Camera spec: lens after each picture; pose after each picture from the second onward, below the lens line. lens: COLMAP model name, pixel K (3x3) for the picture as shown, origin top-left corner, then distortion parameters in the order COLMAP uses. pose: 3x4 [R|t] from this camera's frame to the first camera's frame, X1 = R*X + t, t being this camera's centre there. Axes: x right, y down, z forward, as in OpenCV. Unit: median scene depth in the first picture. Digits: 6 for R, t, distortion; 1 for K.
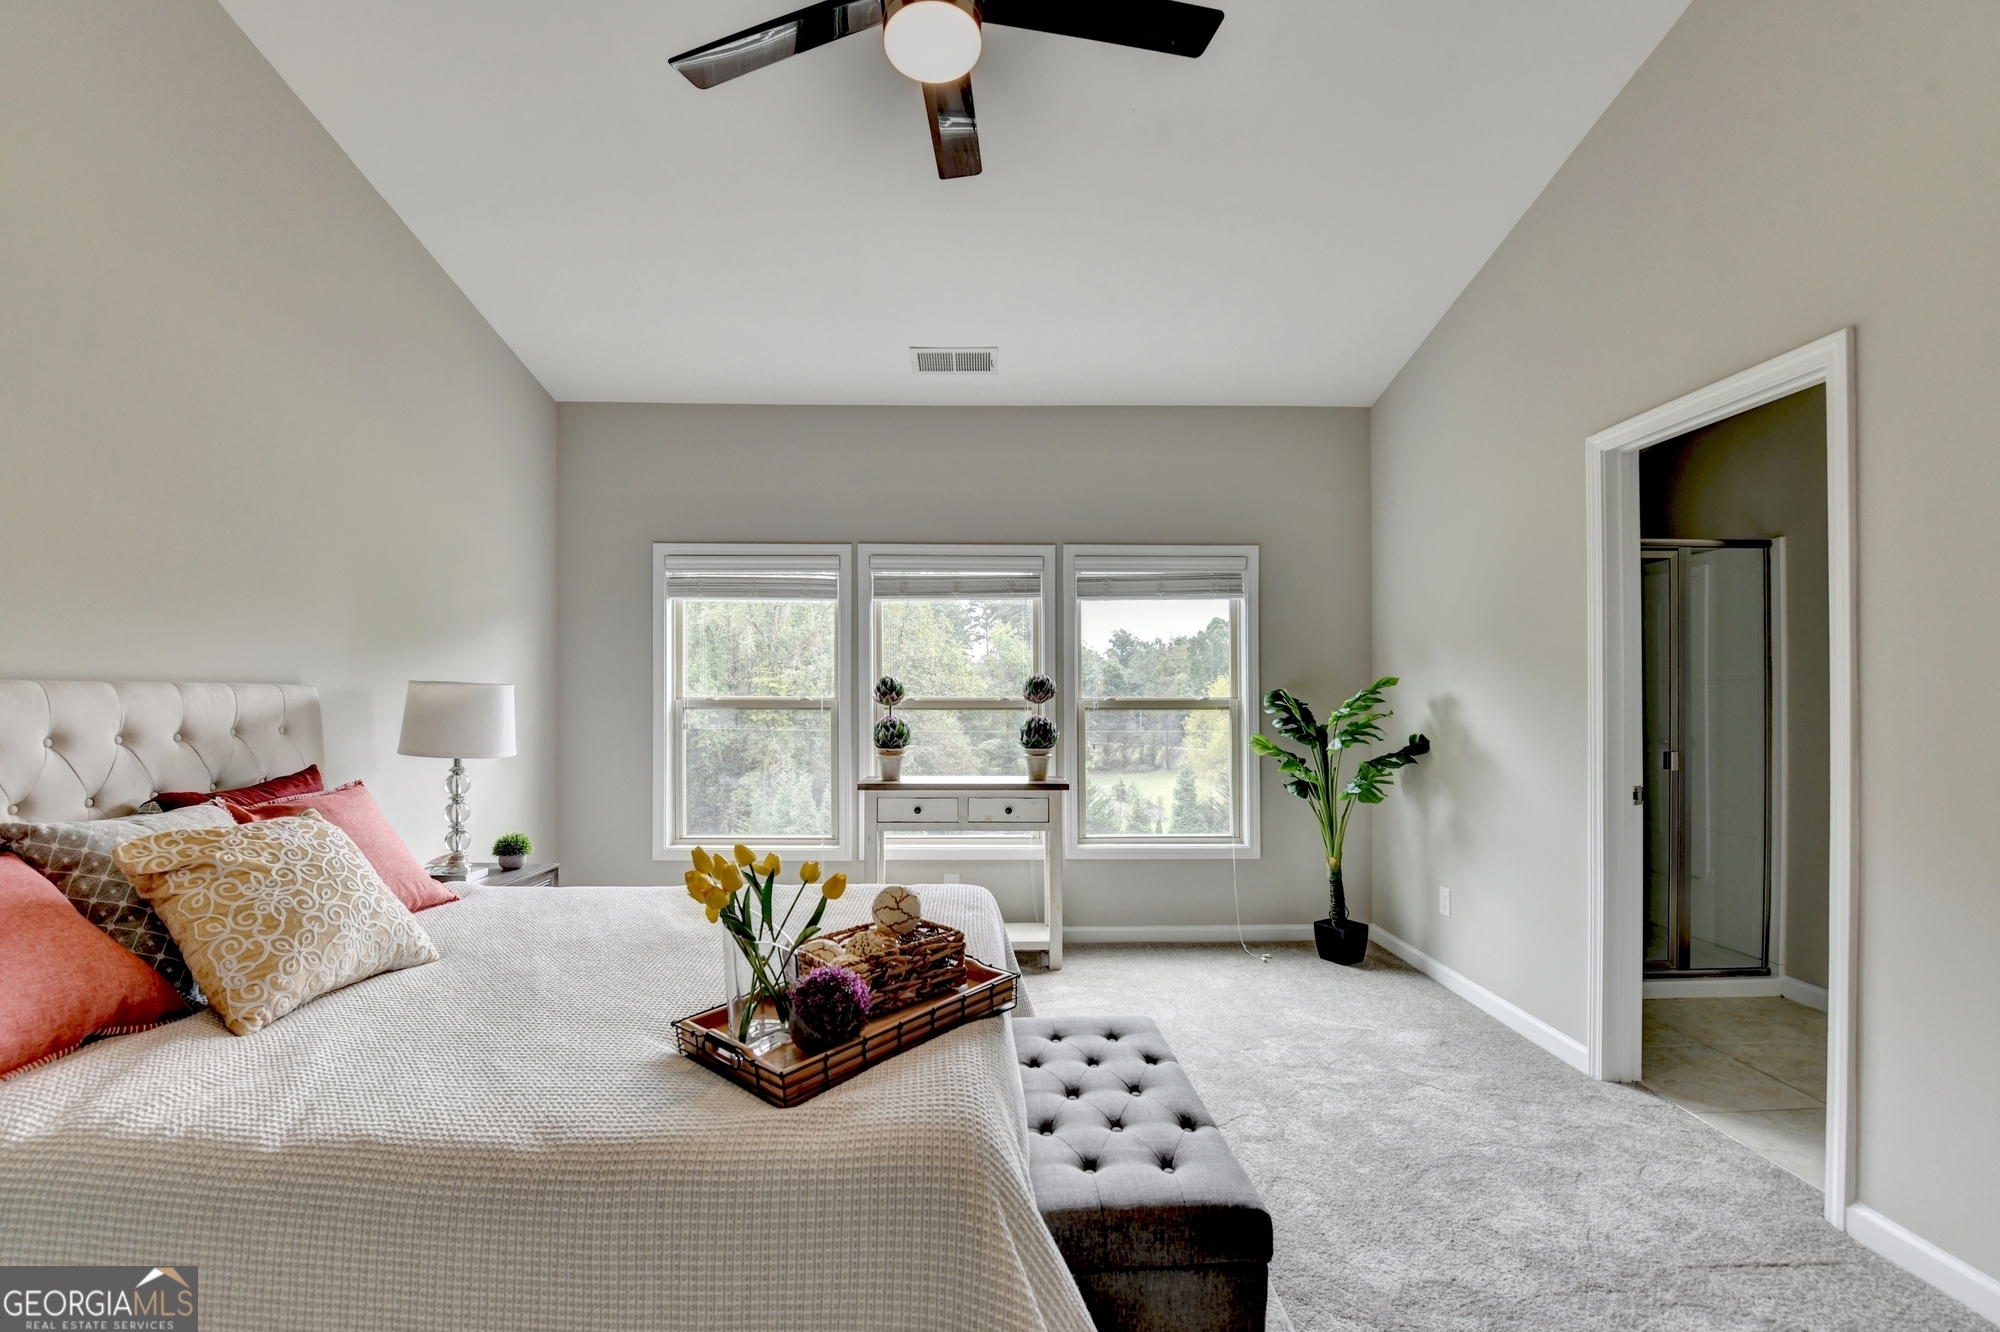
lens RADIAL K [[808.9, 0, 988.4], [0, 808.9, 698.7], [0, 0, 1]] dist [-0.018163, -0.000262]
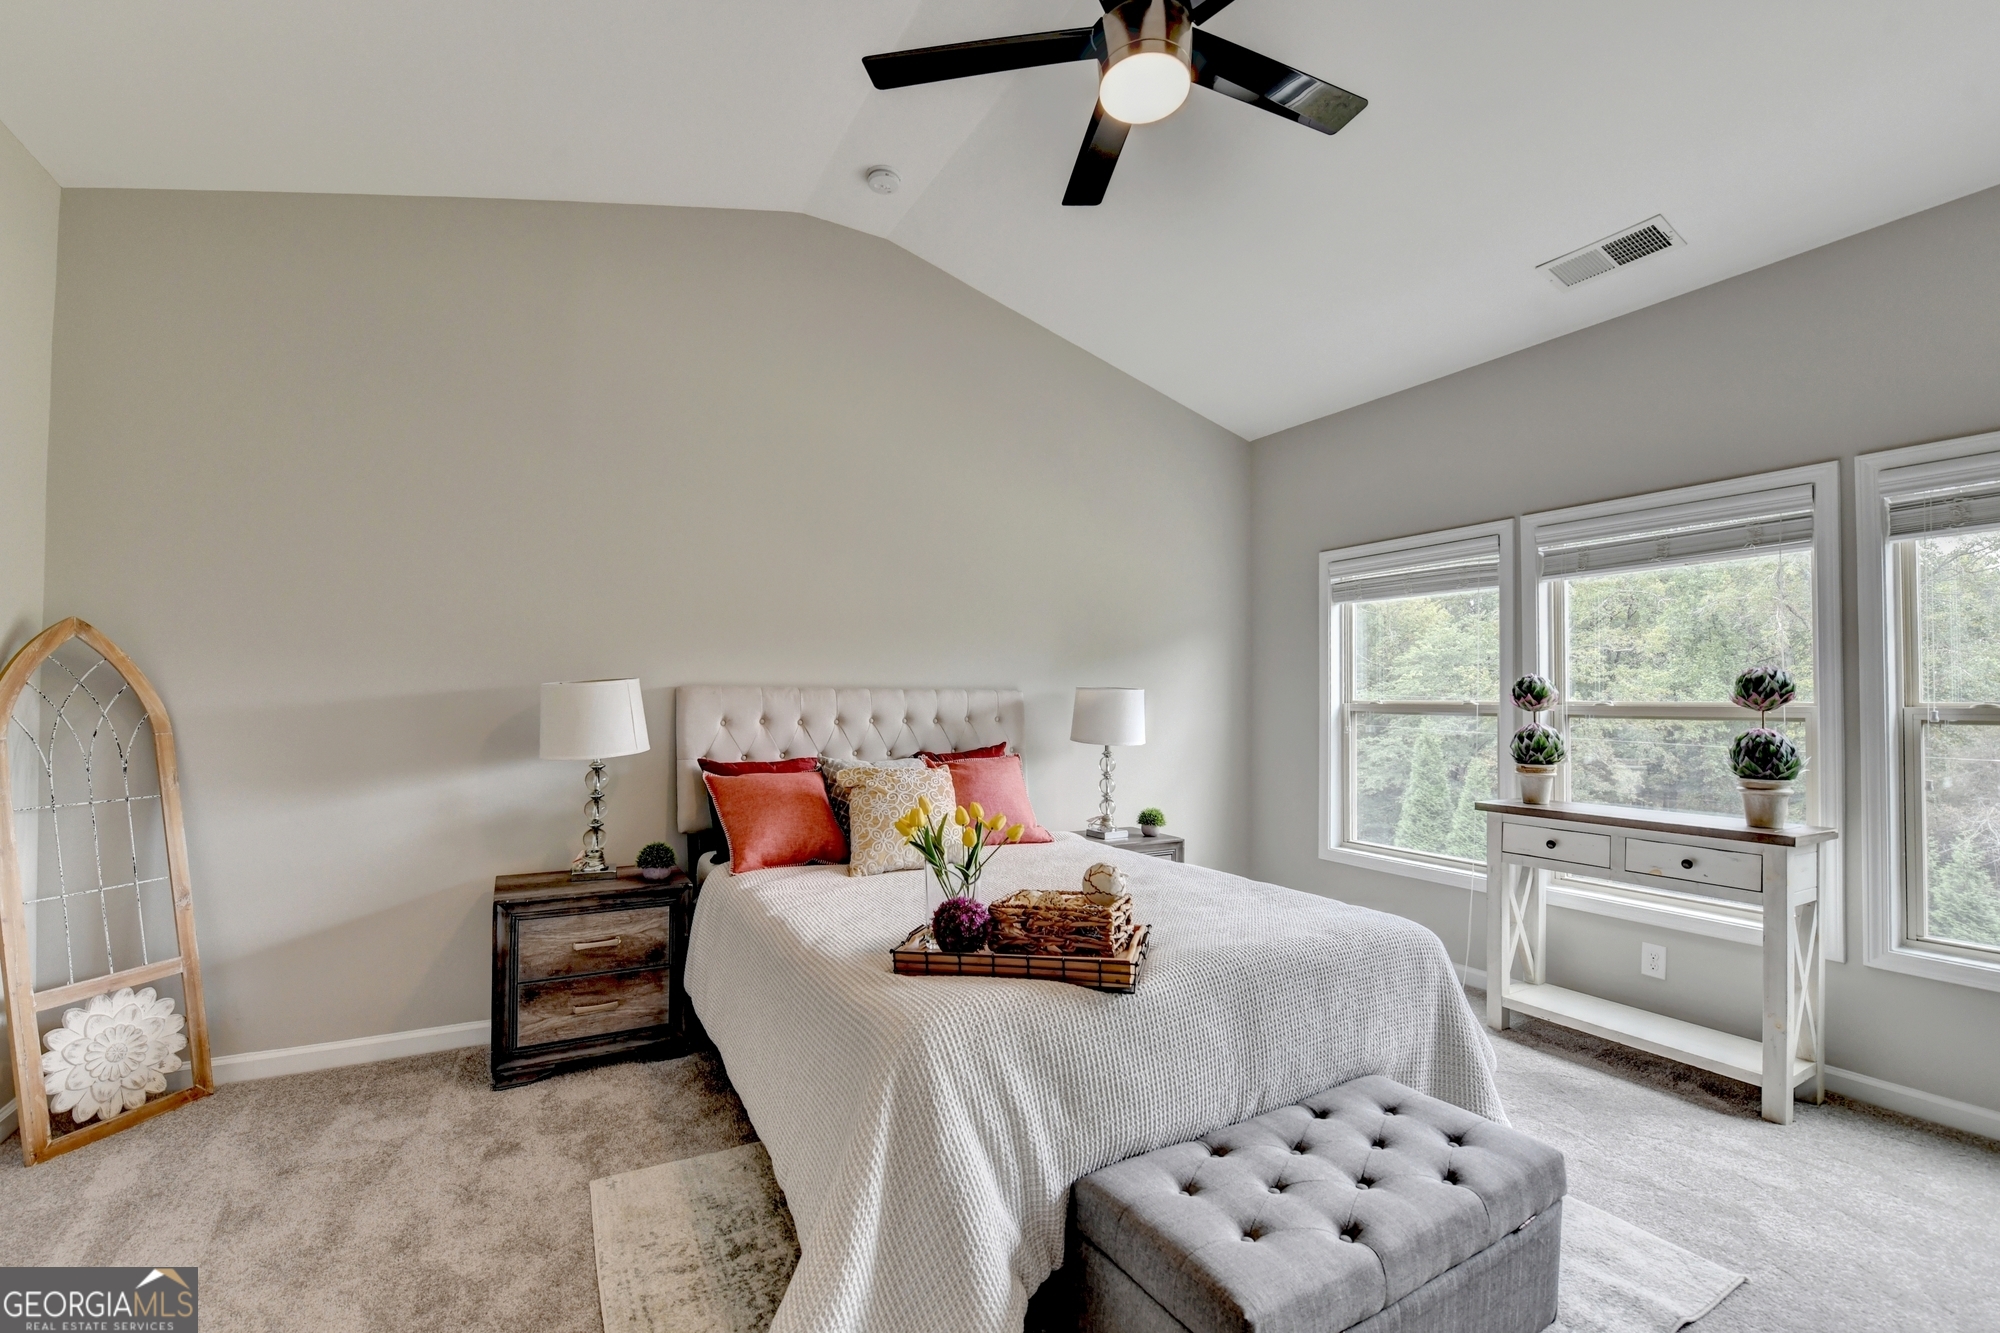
lens RADIAL K [[834.9, 0, 993.9], [0, 834.9, 691.0], [0, 0, 1]] dist [-0.017398, -0.000740]
pose [[0.478573, -0.007886, -0.878012, 0.356987], [-0.008327, 0.999874, -0.013520, 0.003931], [0.878008, 0.013782, 0.478447, 0.130846]]
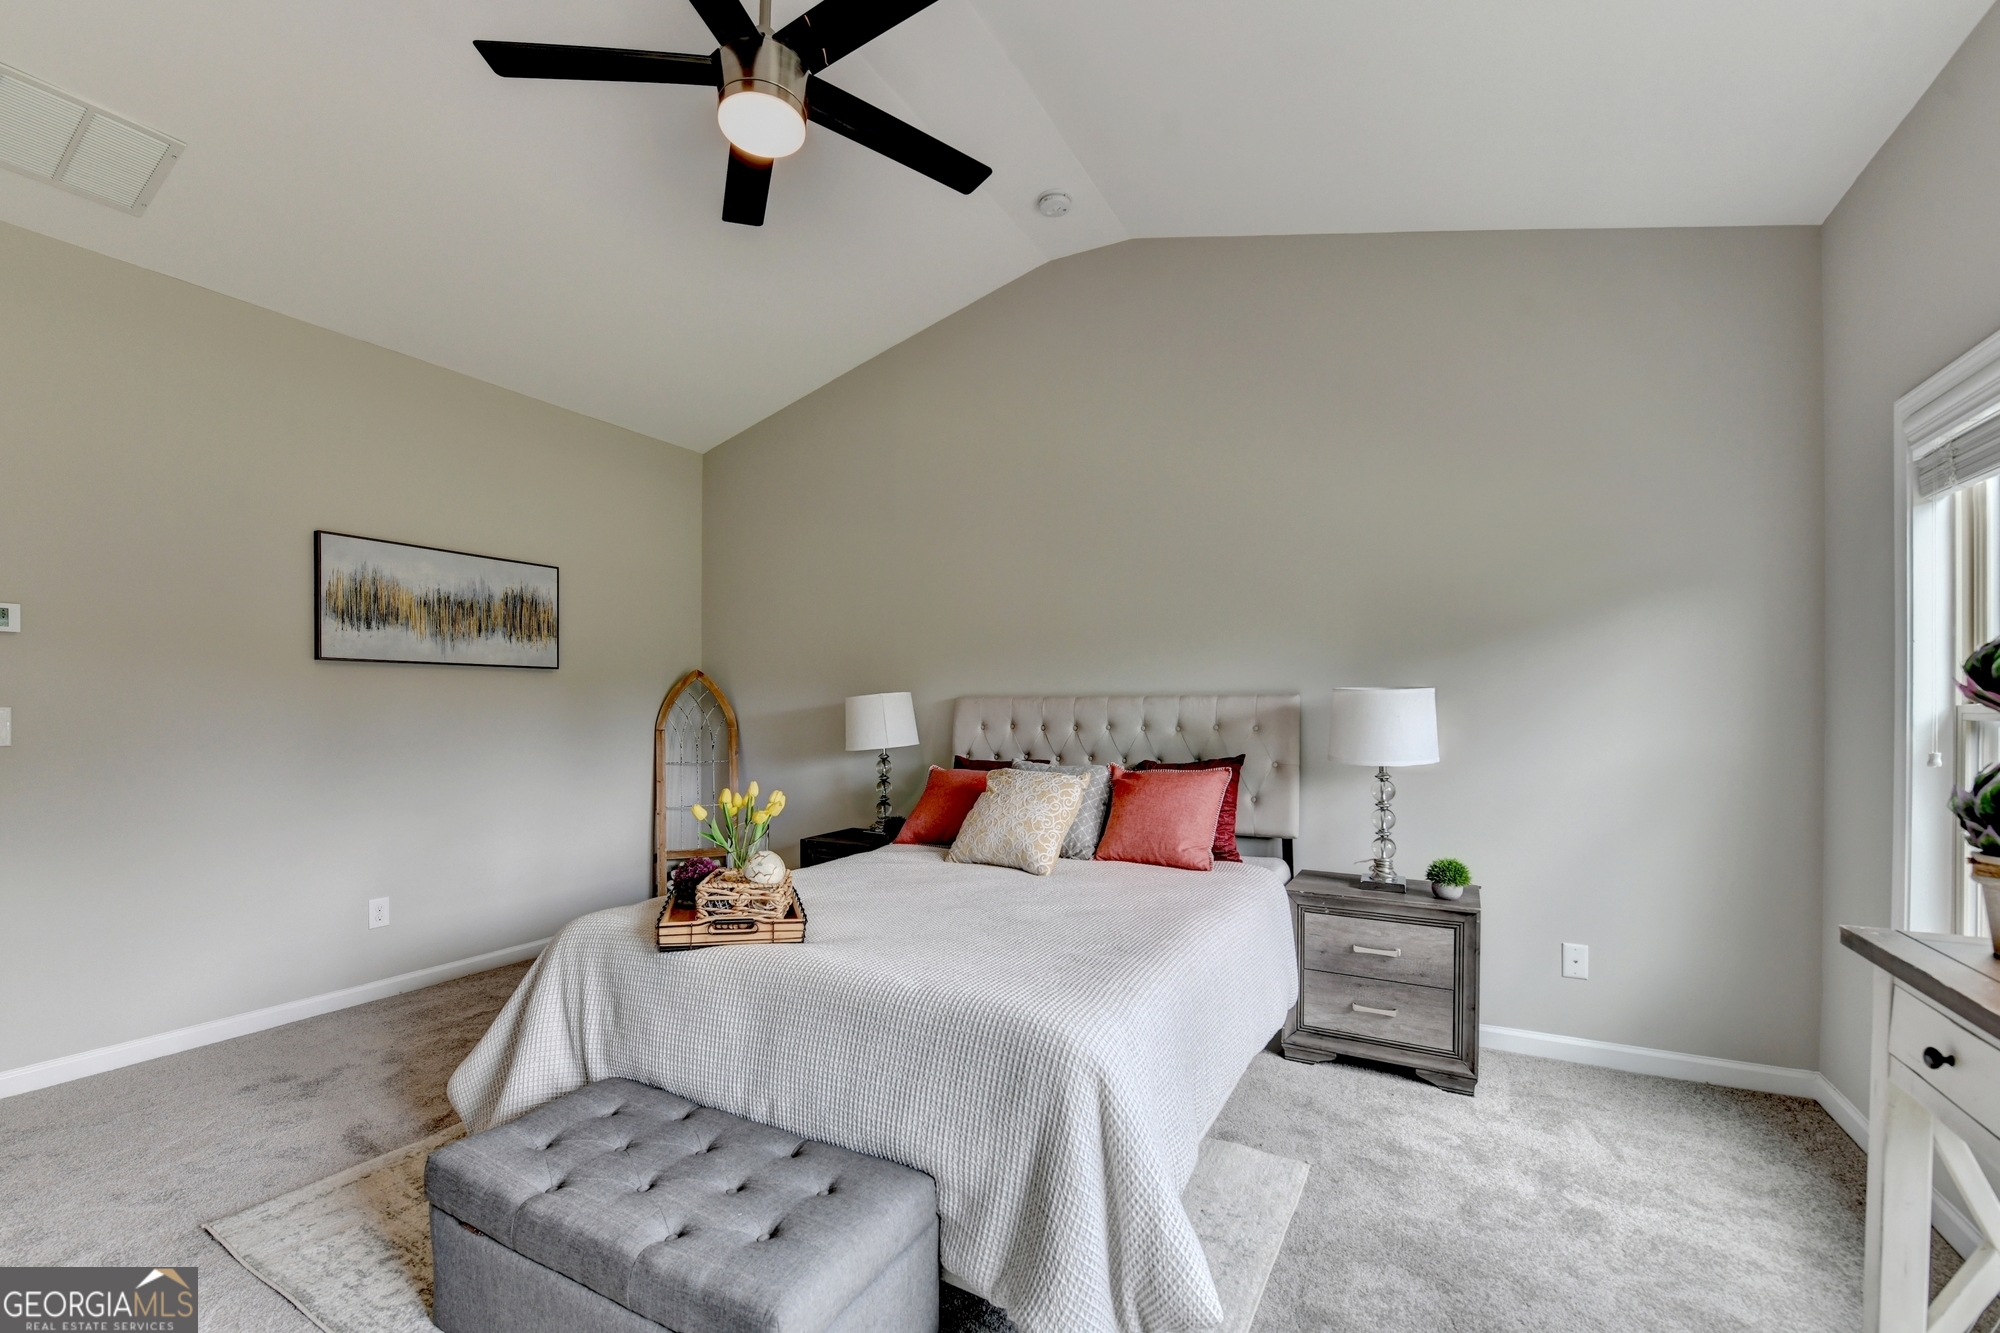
lens RADIAL K [[827.4, 0, 996.6], [0, 827.4, 710.2], [0, 0, 1]] dist [0.000343, -0.000270]
pose [[-0.484947, 0.000331, -0.874543, 0.355804], [-0.002401, 0.999996, 0.001710, 0.005162], [0.874540, 0.002929, -0.484944, 0.827819]]
